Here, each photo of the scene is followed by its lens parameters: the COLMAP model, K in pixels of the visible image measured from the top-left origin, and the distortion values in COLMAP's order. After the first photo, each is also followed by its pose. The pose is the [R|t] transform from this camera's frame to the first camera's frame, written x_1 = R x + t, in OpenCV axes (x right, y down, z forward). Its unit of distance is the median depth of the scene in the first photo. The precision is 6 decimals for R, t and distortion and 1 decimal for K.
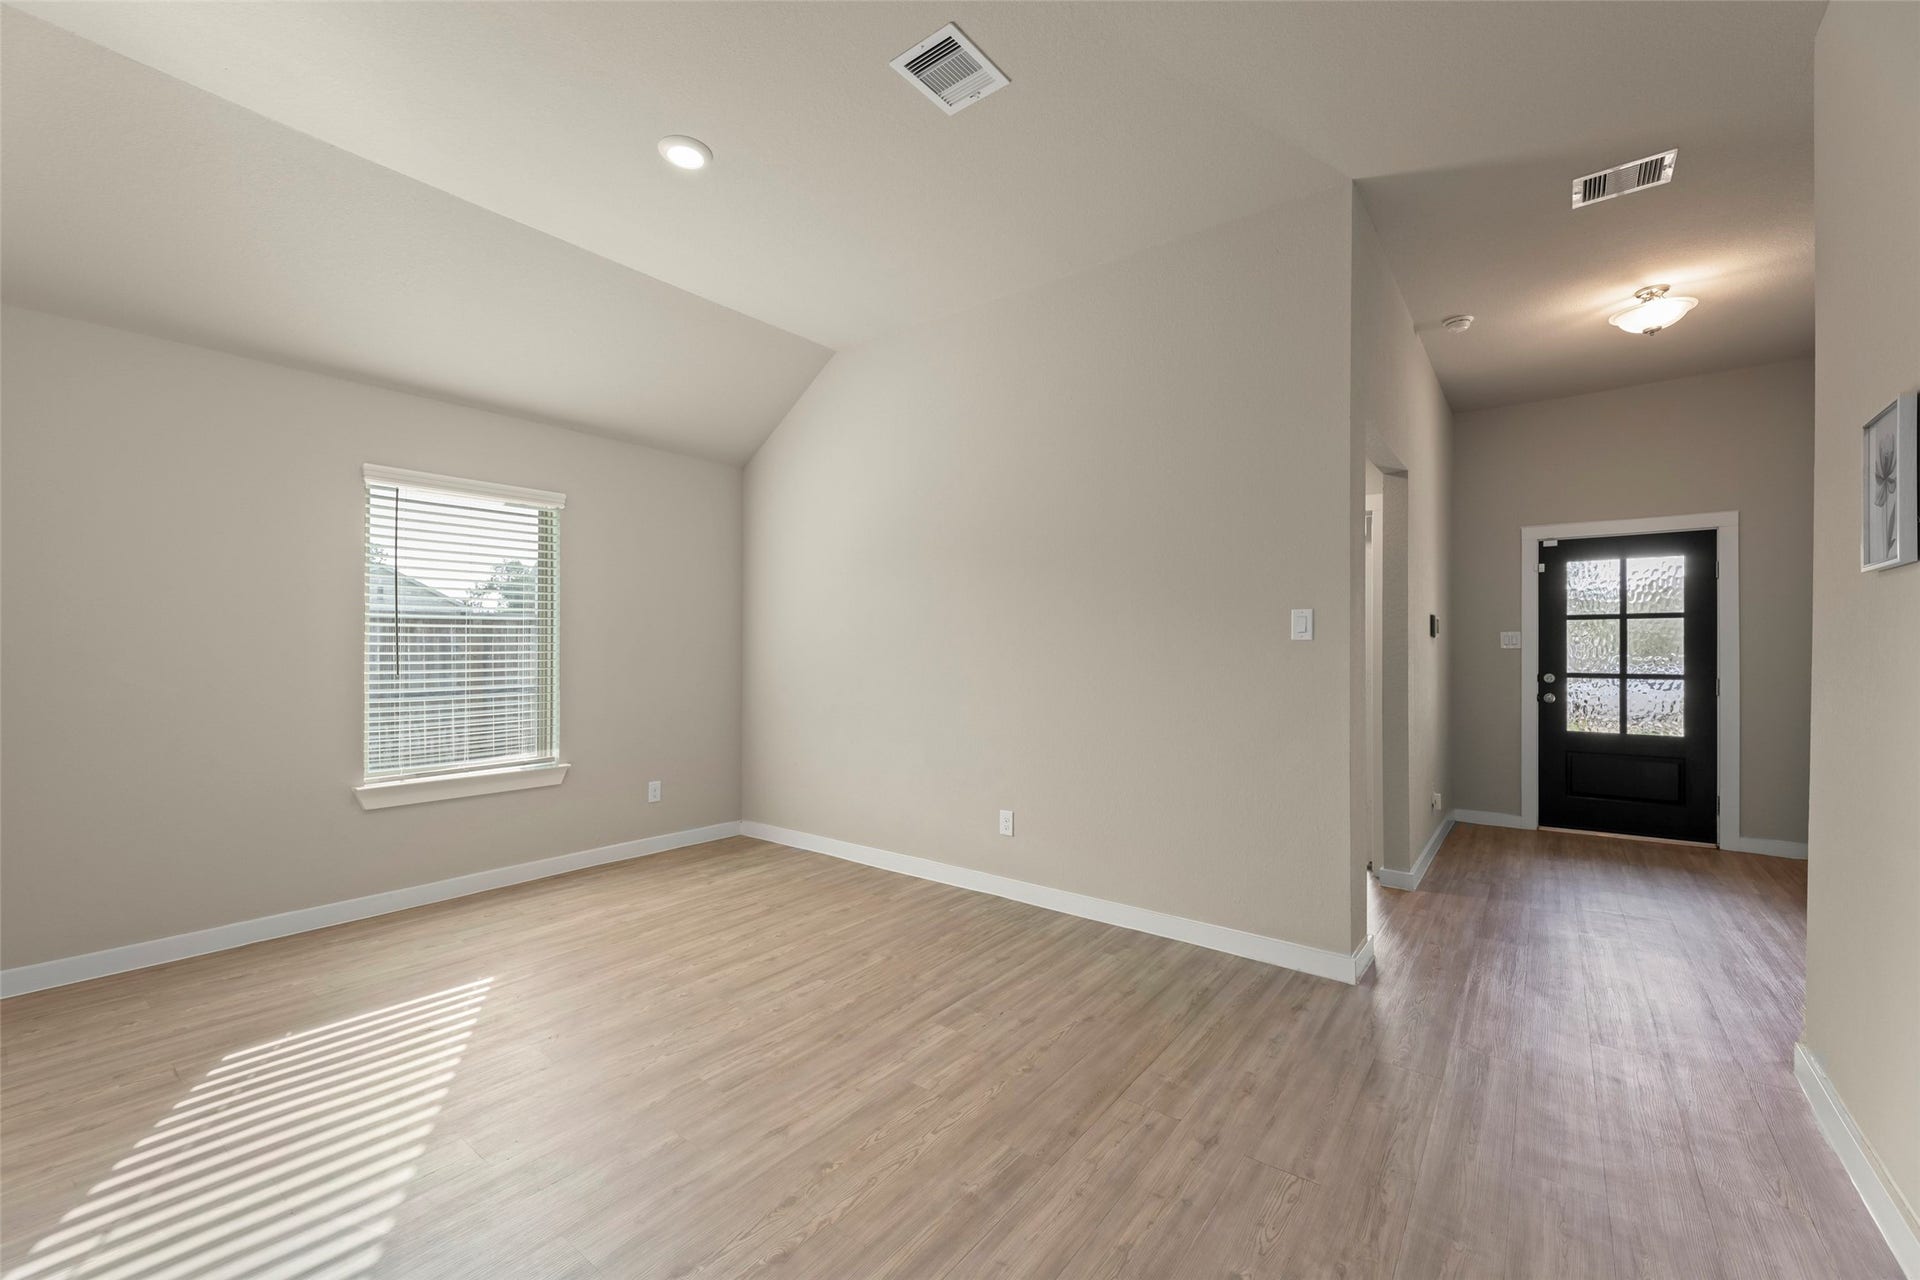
lens RADIAL K [[770.3, 0, 954.7], [0, 770.3, 643.5], [0, 0, 1]] dist [0.000882, 0.000286]
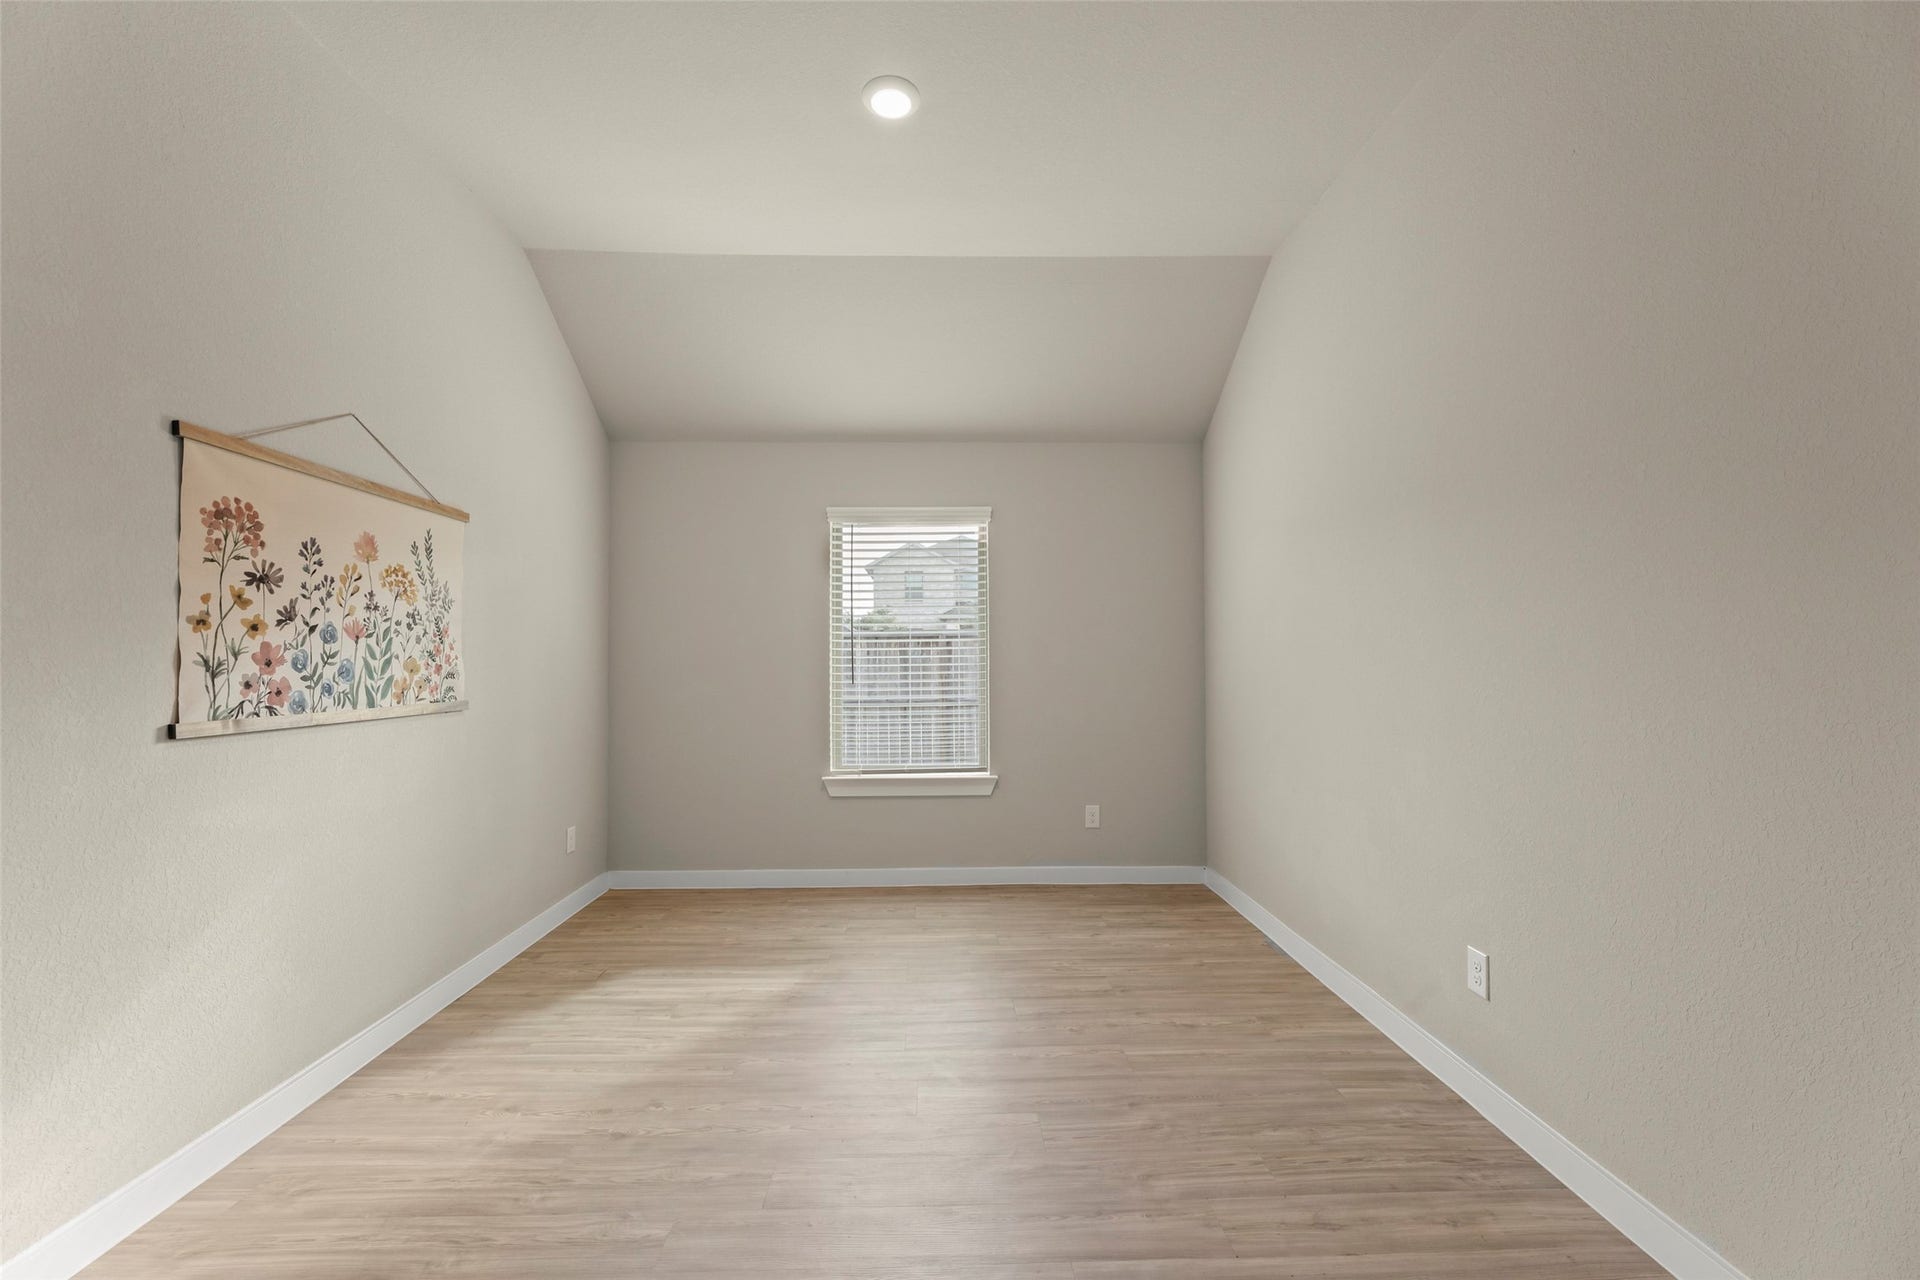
lens RADIAL K [[770.3, 0, 954.7], [0, 770.3, 643.5], [0, 0, 1]] dist [0.000882, 0.000286]
pose [[0.633505, -0.021834, -0.773430, 0.264671], [0.012484, 0.999760, -0.017997, 0.002678], [0.773638, 0.001746, 0.633626, 0.362005]]
